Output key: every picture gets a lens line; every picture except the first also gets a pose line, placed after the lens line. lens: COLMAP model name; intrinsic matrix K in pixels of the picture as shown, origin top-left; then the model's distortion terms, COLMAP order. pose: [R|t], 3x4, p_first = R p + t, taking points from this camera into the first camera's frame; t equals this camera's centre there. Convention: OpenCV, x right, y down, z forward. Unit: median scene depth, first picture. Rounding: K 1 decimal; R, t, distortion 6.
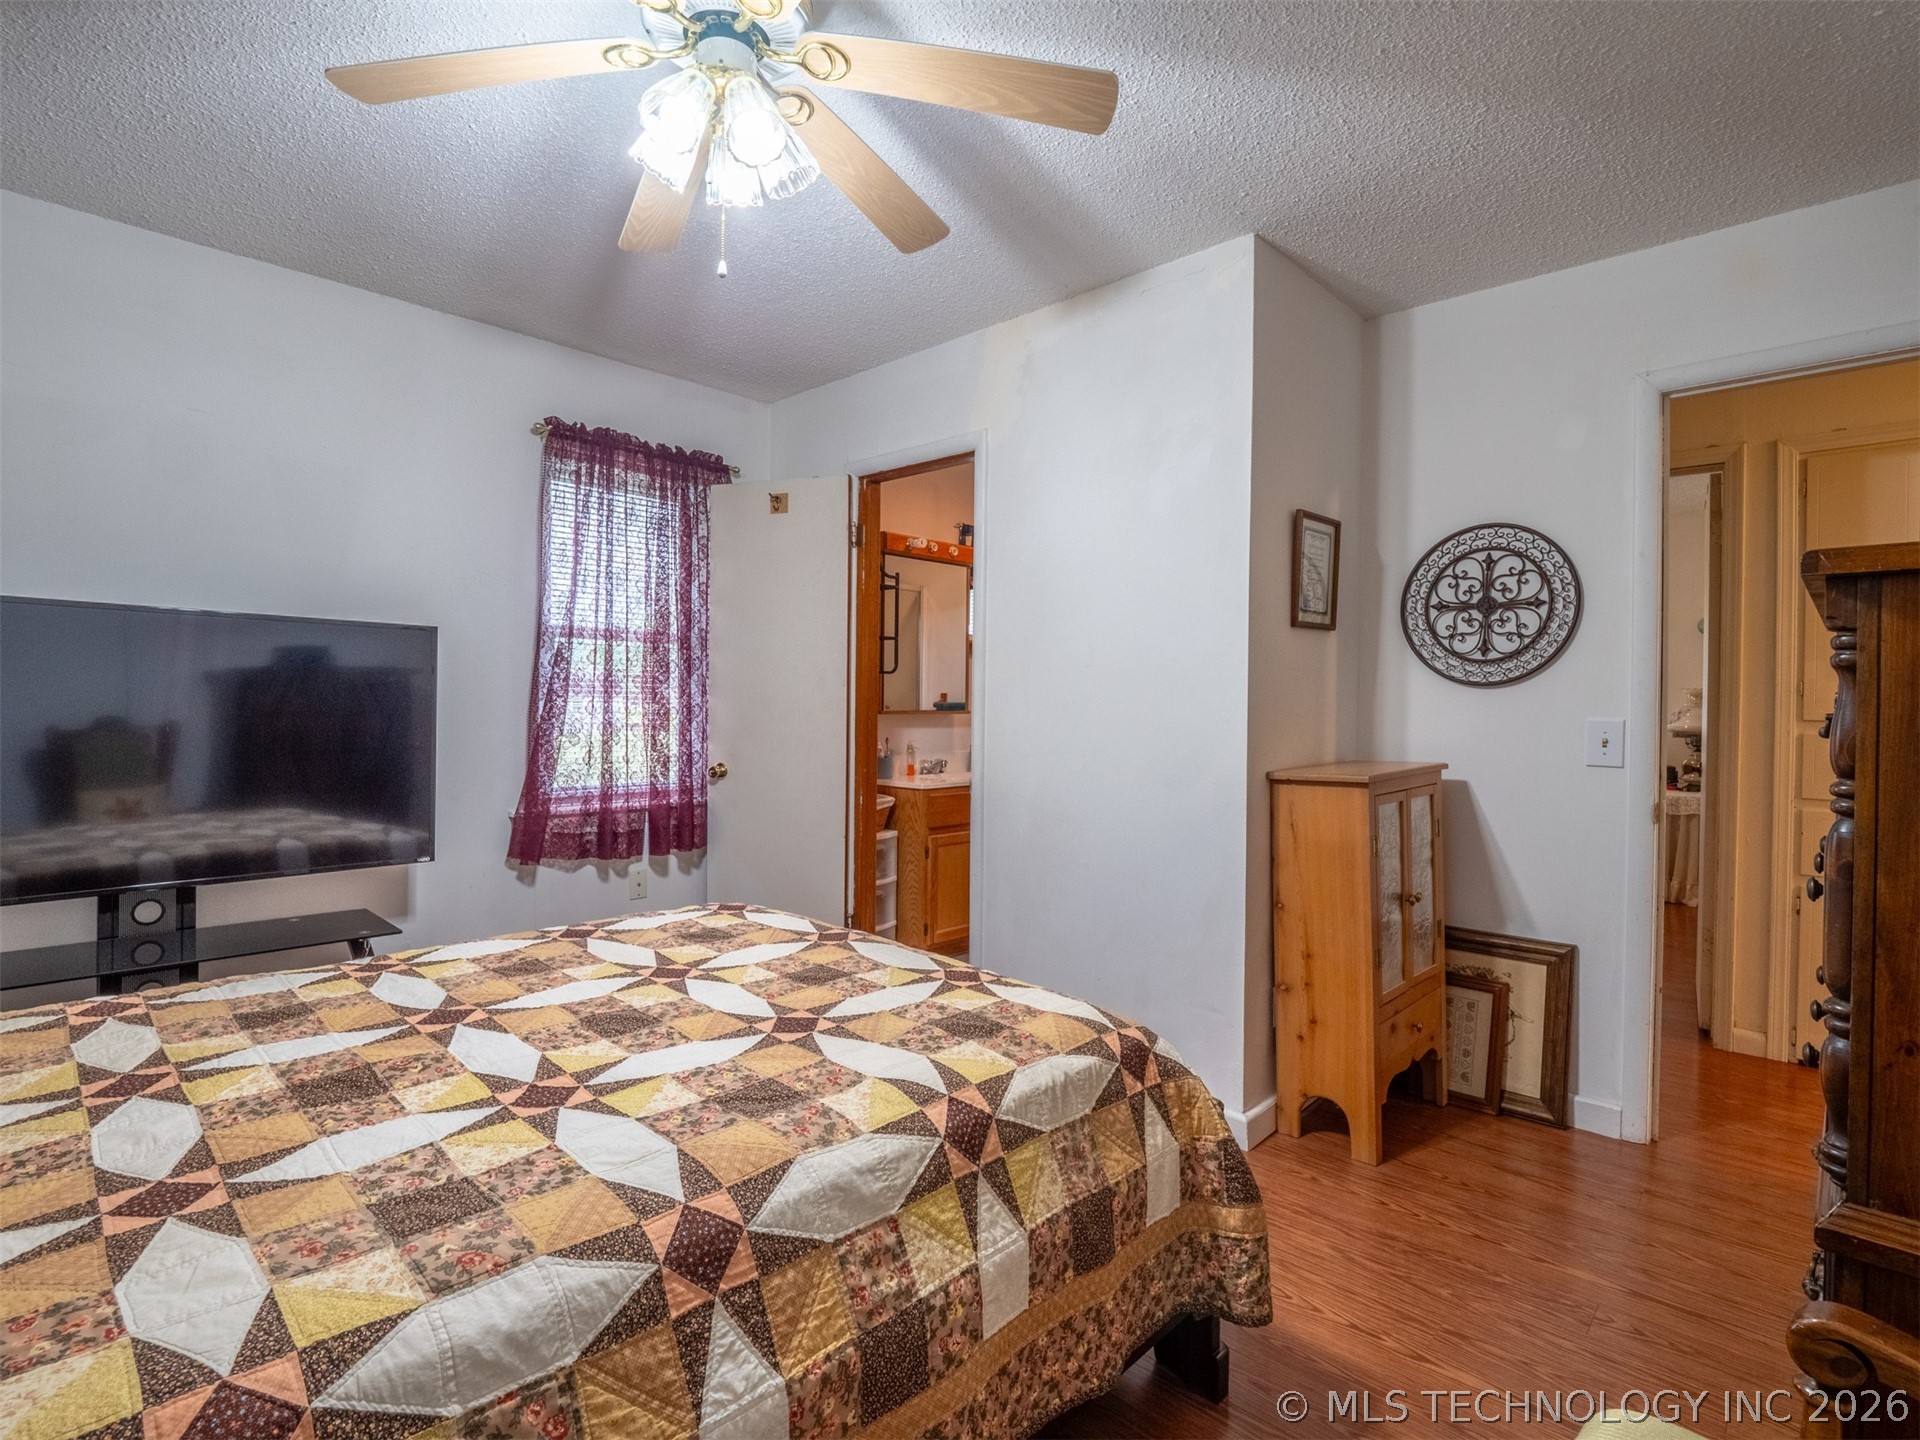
lens RADIAL K [[933.8, 0, 957.9], [0, 933.8, 711.8], [0, 0, 1]] dist [0.003493, -0.016057]
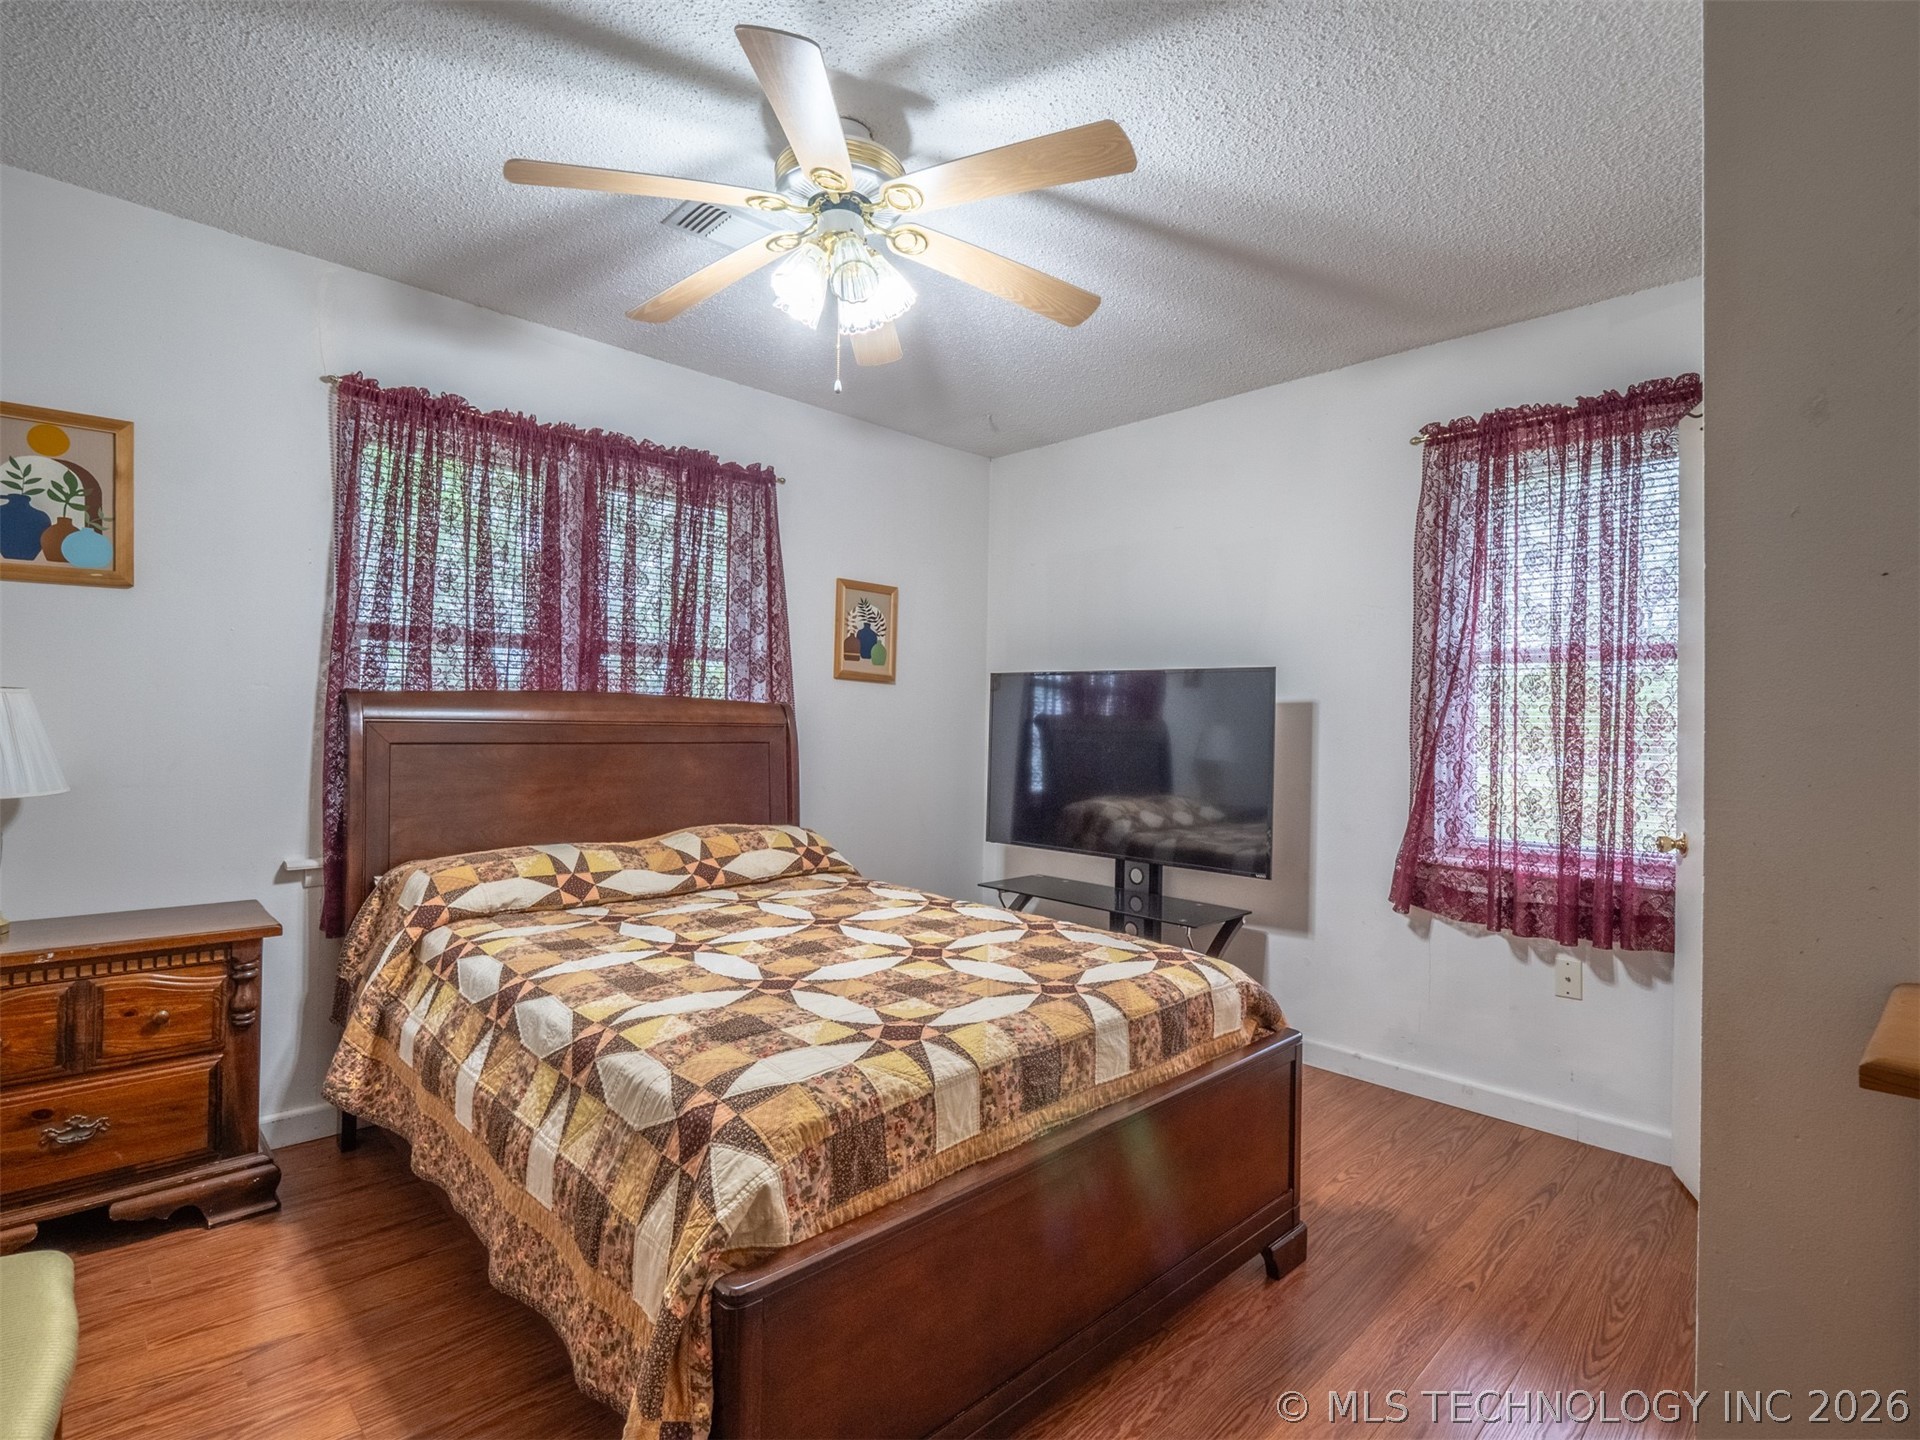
lens RADIAL K [[933.8, 0, 957.9], [0, 933.8, 711.8], [0, 0, 1]] dist [0.003493, -0.016057]
pose [[-0.024533, -0.024246, -0.999405, 0.886751], [-0.029495, 0.999288, -0.023519, -0.001380], [0.999264, 0.028901, -0.025230, 1.055281]]
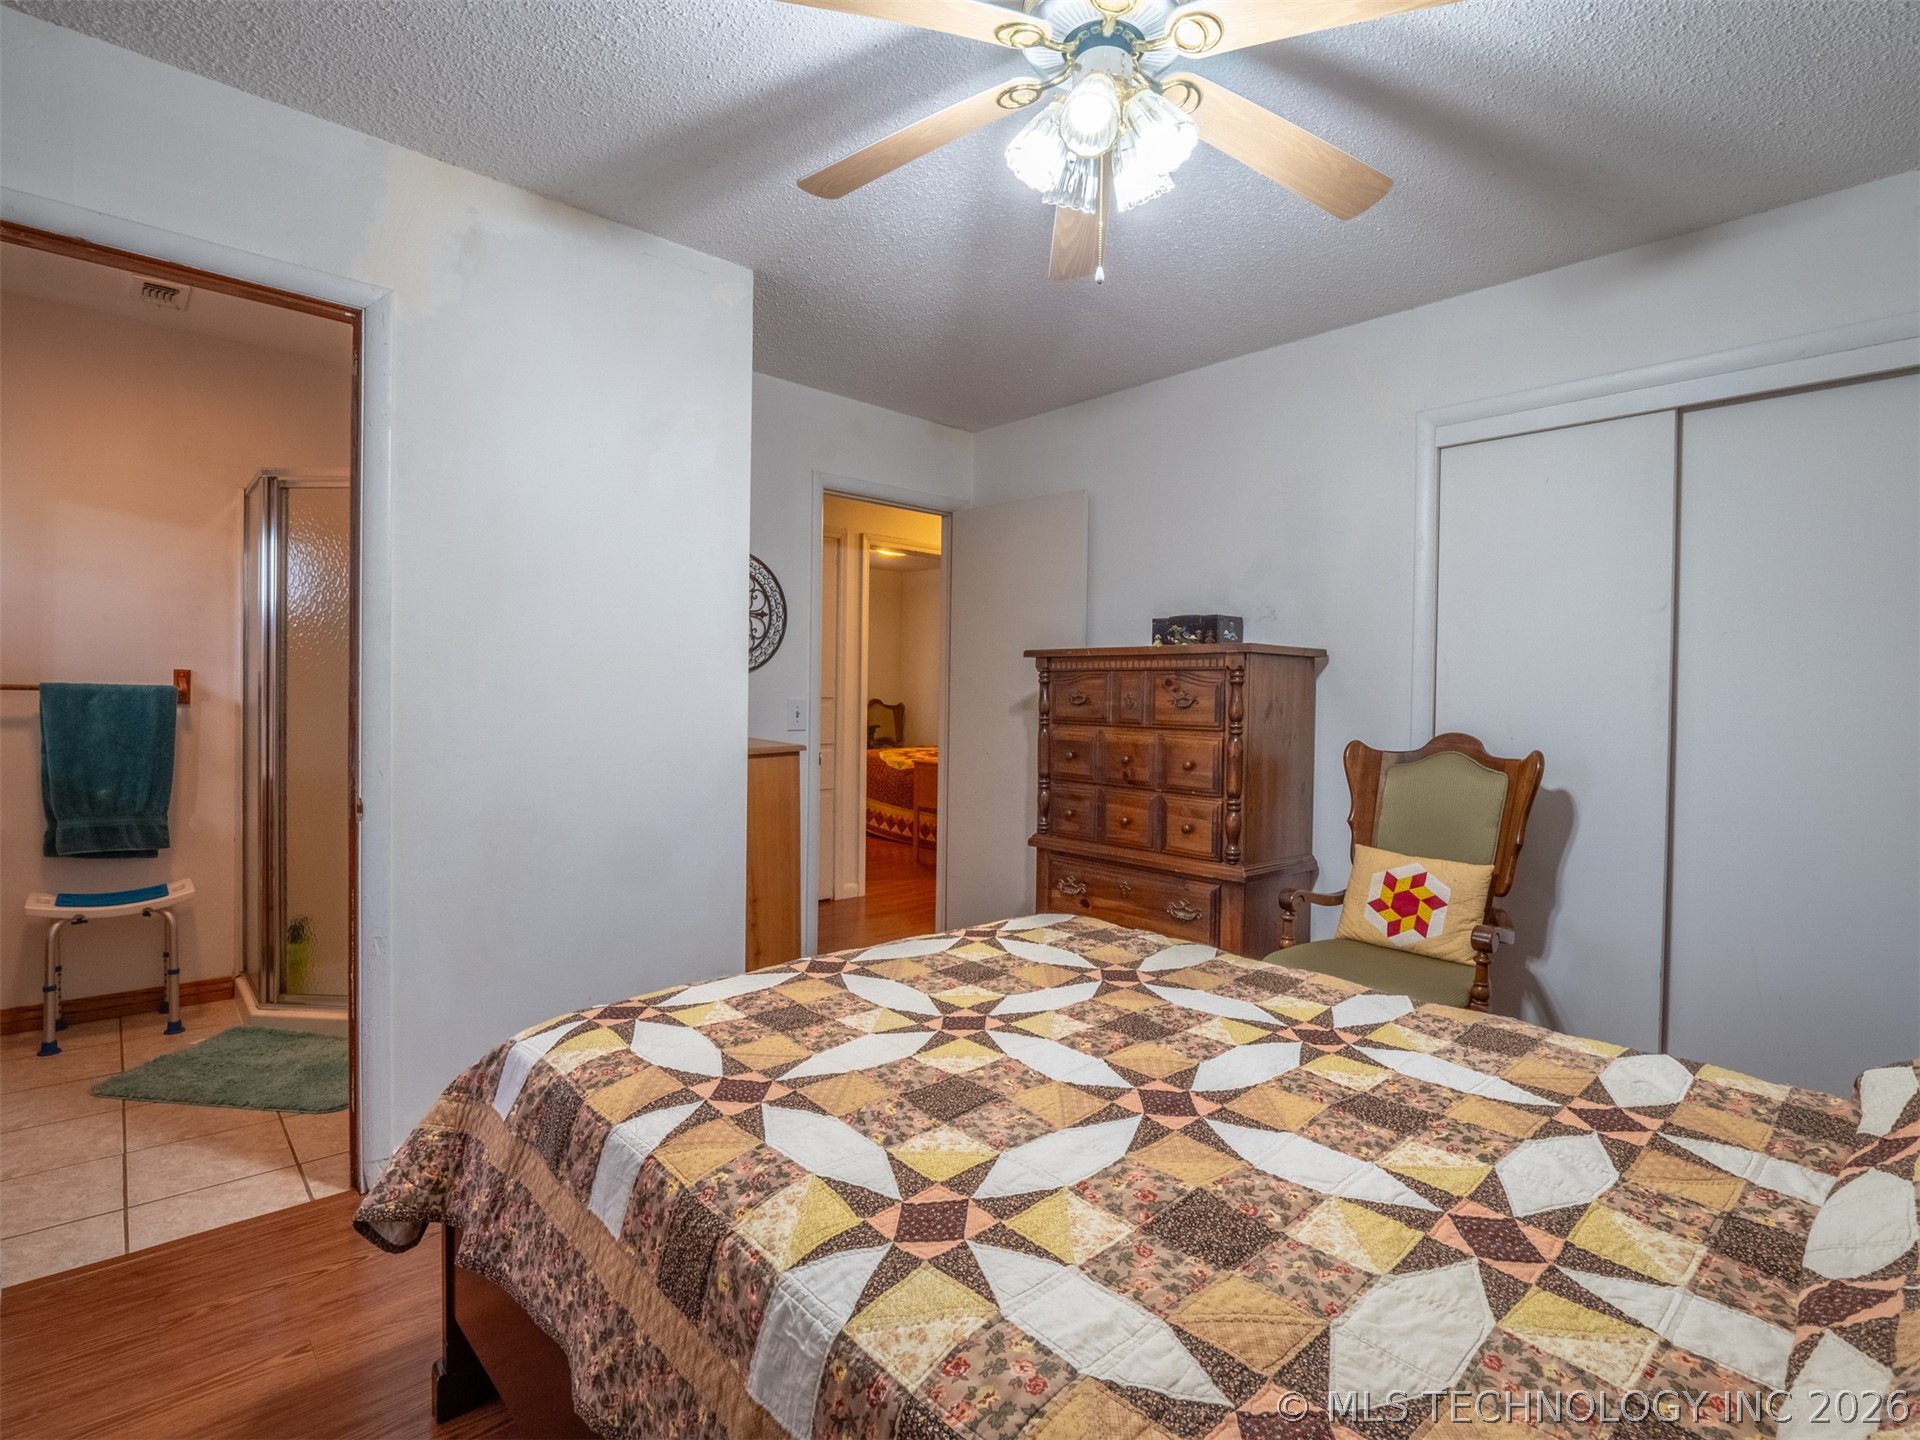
lens RADIAL K [[933.8, 0, 957.9], [0, 933.8, 711.8], [0, 0, 1]] dist [0.003493, -0.016057]
pose [[0.064896, -0.031458, 0.997396, -1.131597], [-0.007724, 0.999457, 0.032025, -0.028623], [-0.997862, -0.009782, 0.064618, 0.946366]]
